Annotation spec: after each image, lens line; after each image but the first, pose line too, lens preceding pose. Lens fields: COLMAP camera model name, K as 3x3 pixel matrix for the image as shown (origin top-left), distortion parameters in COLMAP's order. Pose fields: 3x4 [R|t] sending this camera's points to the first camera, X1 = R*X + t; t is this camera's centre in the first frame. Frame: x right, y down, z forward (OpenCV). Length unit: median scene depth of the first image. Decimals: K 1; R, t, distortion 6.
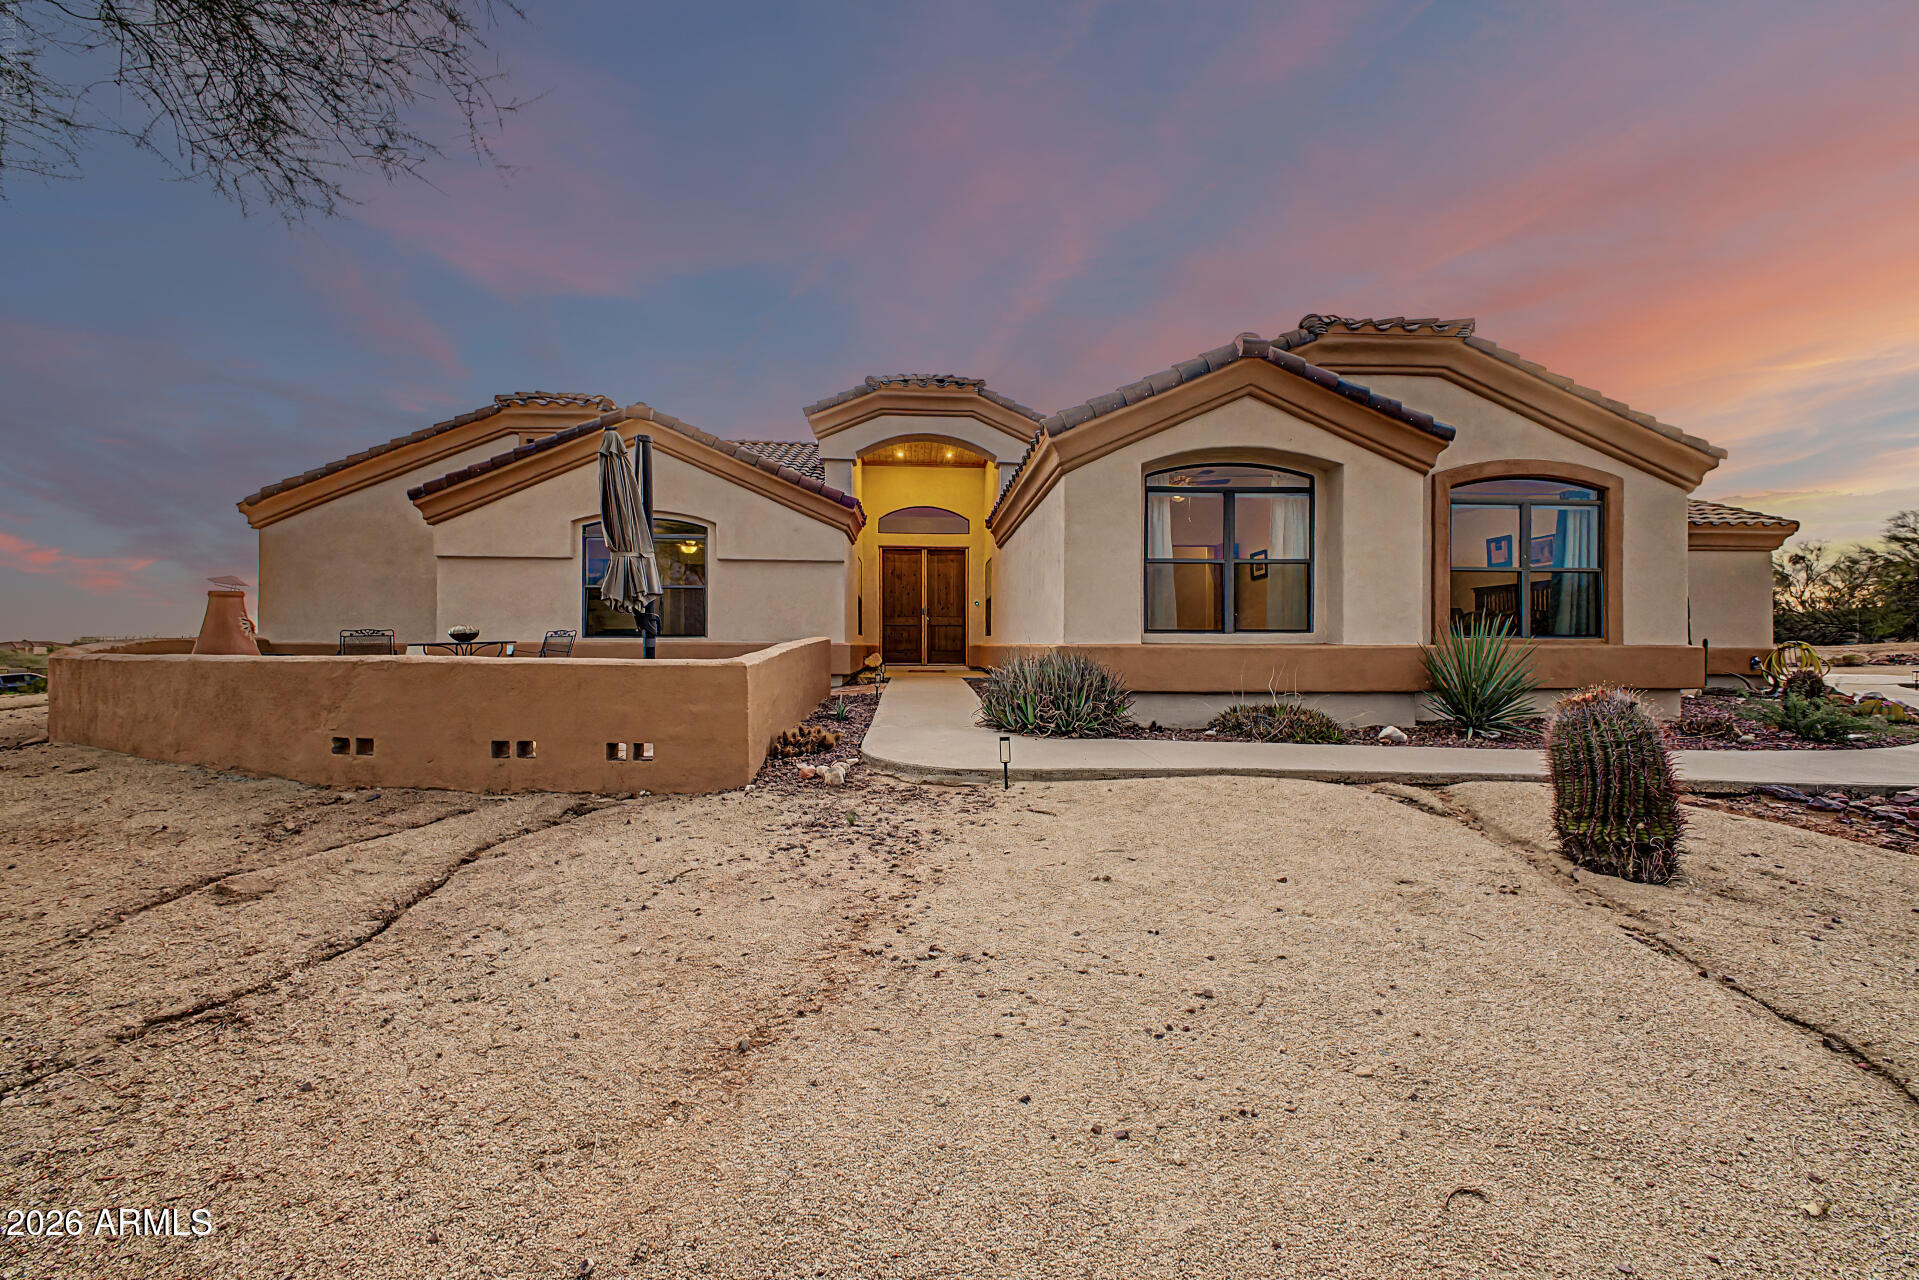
lens RADIAL K [[761.3, 0, 957.9], [0, 761.3, 650.5], [0, 0, 1]] dist [0.008560, -0.000185]
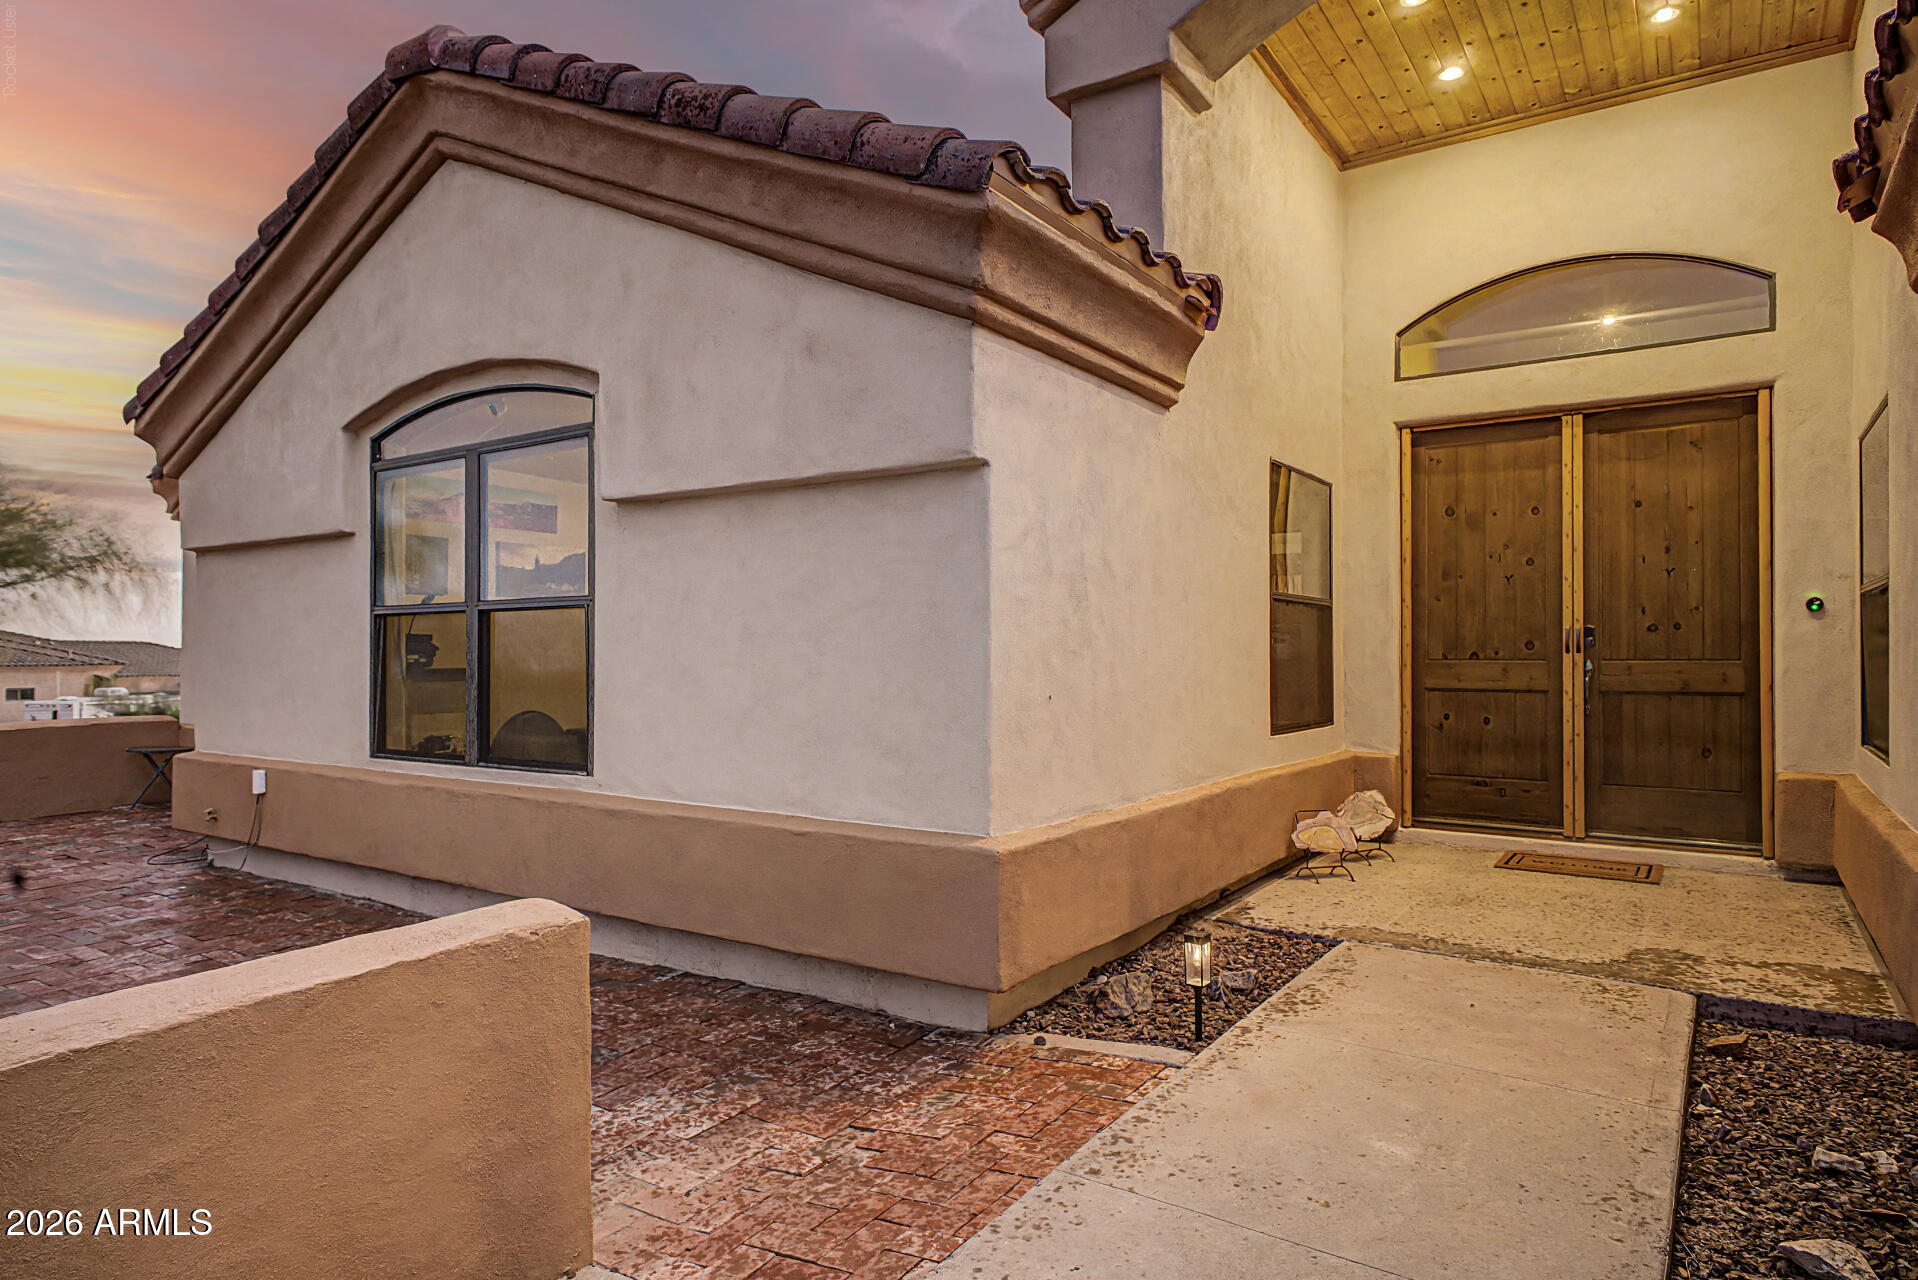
lens RADIAL K [[1135.7, 0, 957.5], [0, 1135.7, 651.8], [0, 0, 1]] dist [0.021116, 0.000382]
pose [[0.800139, -0.009745, -0.599735, 0.025637], [0.002899, 0.999919, -0.012380, -0.042592], [0.599807, 0.008167, 0.800103, 0.537774]]
